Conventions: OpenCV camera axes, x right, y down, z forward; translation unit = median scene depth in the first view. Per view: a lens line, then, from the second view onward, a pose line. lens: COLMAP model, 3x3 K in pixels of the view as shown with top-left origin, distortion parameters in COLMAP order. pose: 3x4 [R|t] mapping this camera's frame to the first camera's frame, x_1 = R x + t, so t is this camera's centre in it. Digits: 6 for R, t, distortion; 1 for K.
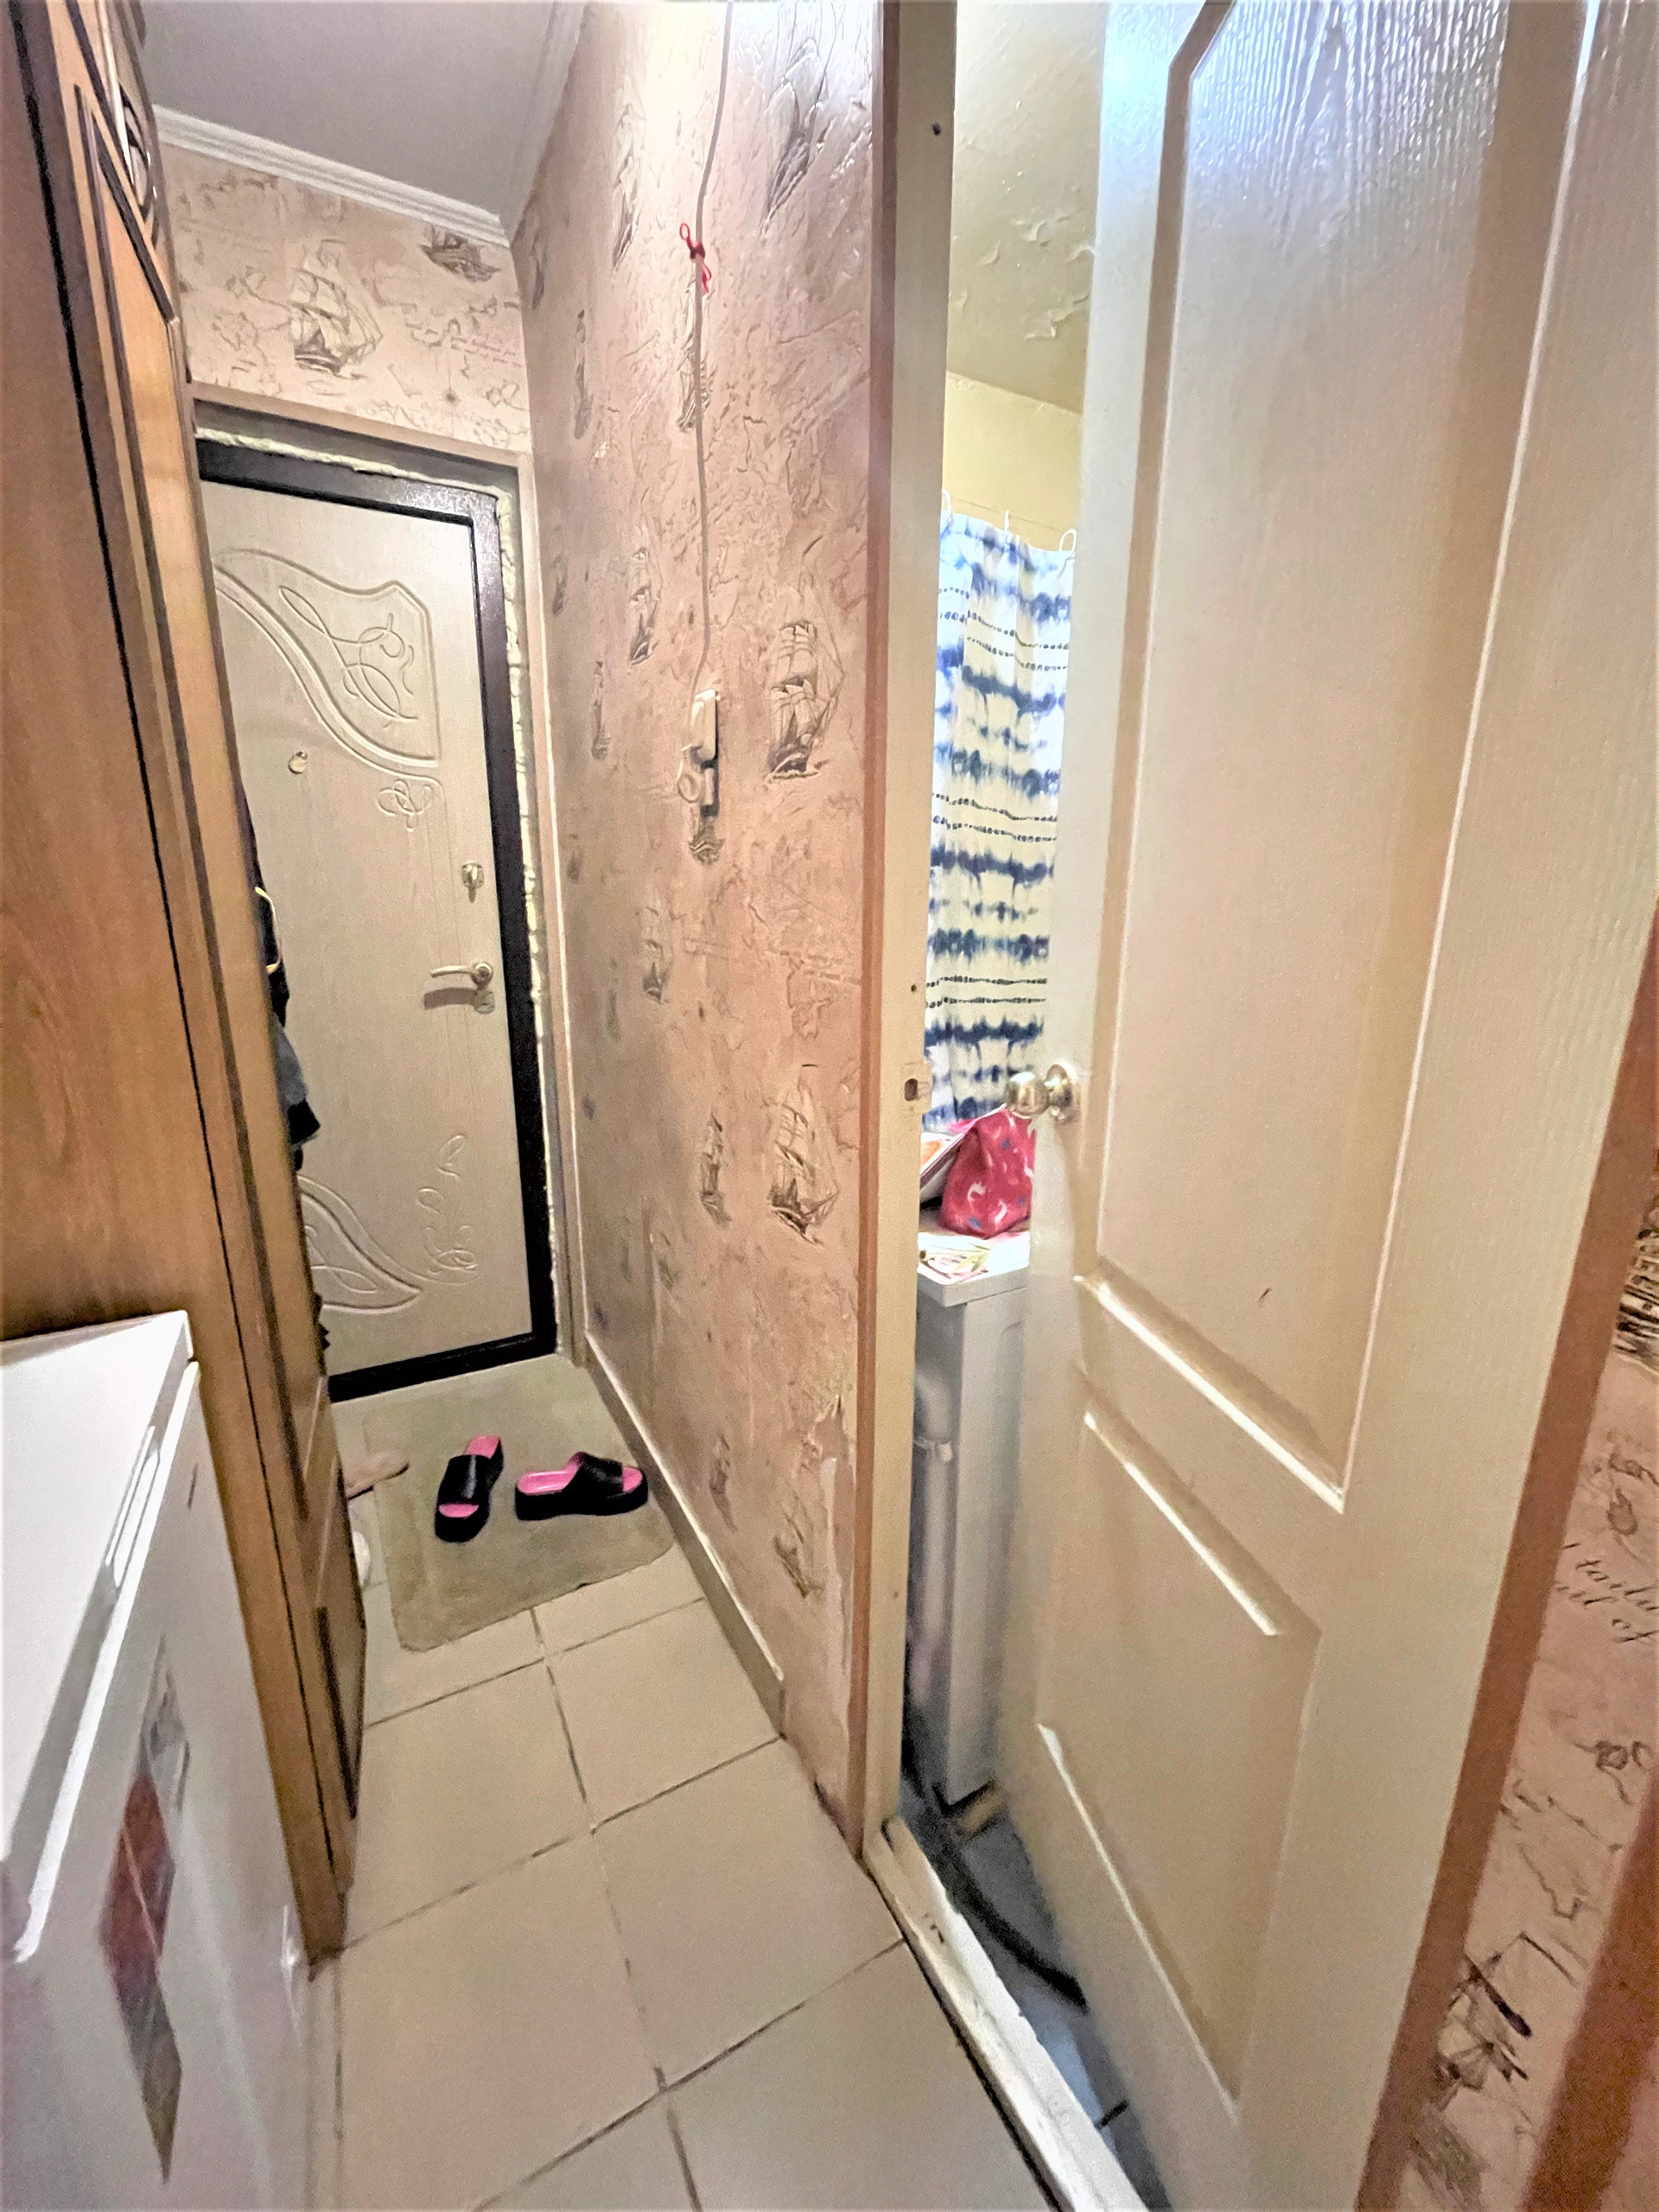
lens RADIAL K [[889.0, 0, 818.1], [0, 889.0, 1103.8], [0, 0, 1]] dist [-0.003080, 0.001493]
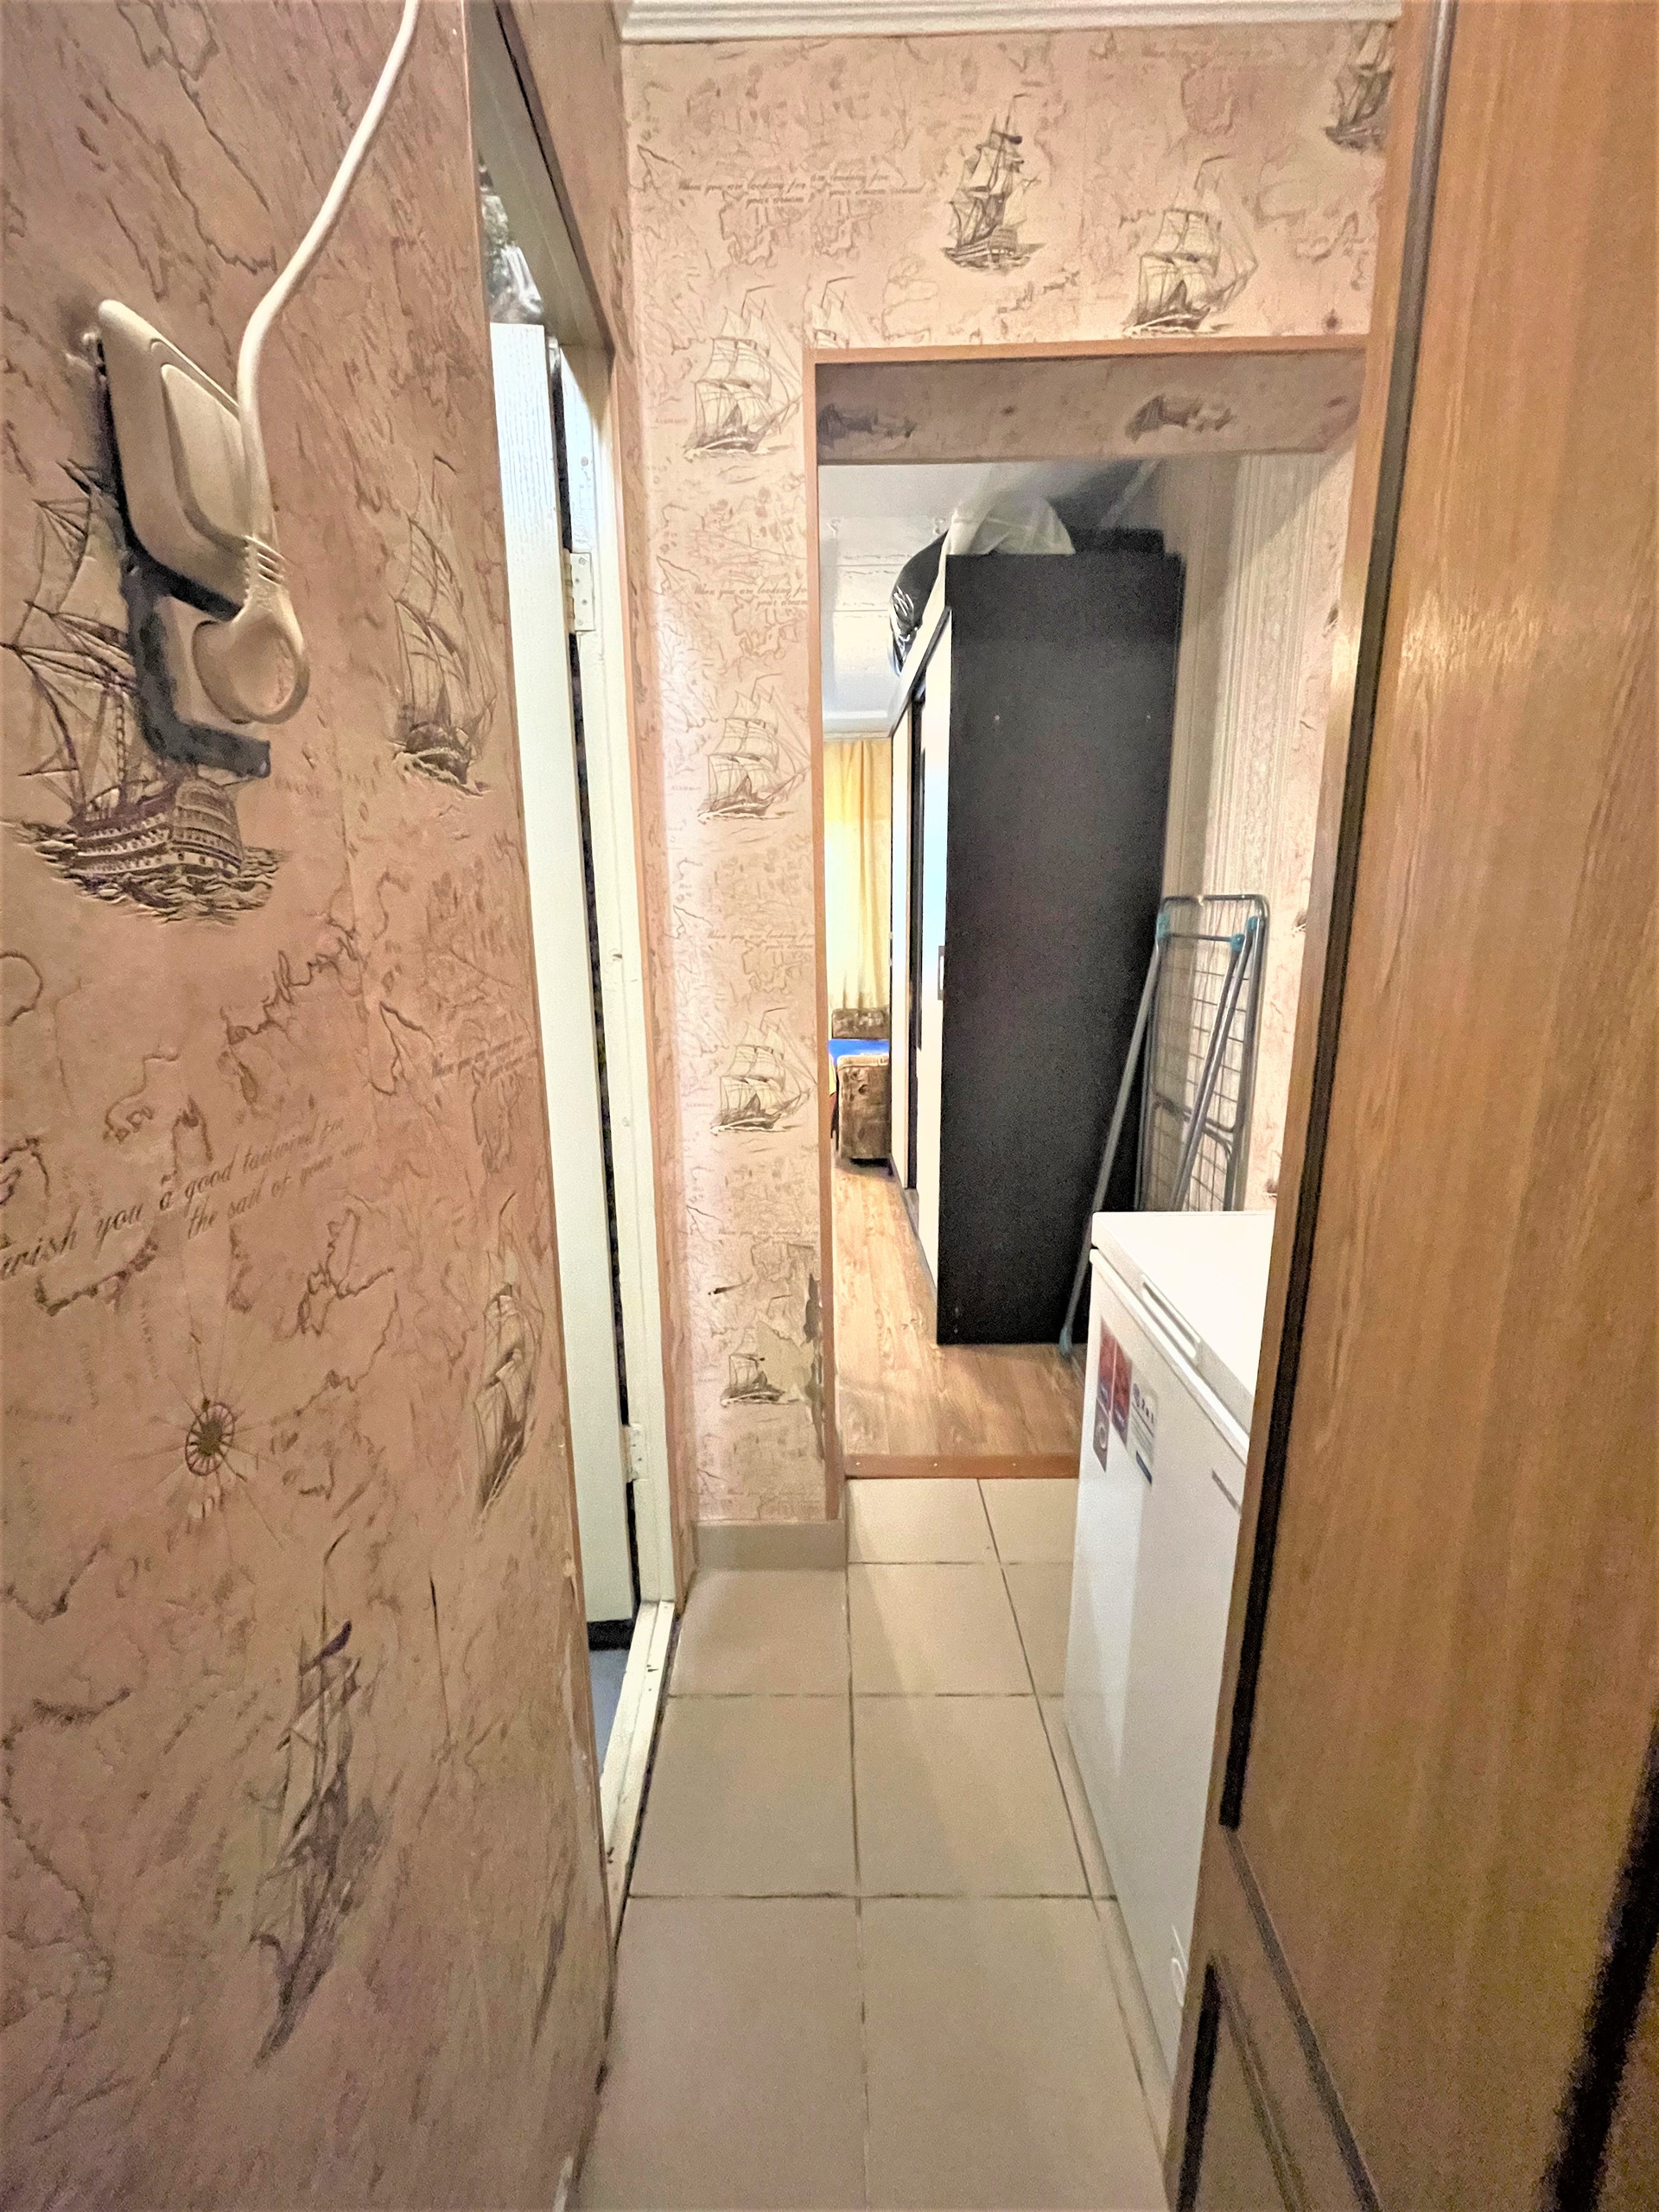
lens RADIAL K [[889.0, 0, 821.3], [0, 889.0, 1106.7], [0, 0, 1]] dist [-0.003080, 0.001493]
pose [[-0.882355, -0.096051, 0.460677, -0.548933], [0.121116, 0.899617, 0.419547, -0.376959], [-0.454731, 0.425985, -0.782149, 1.407094]]
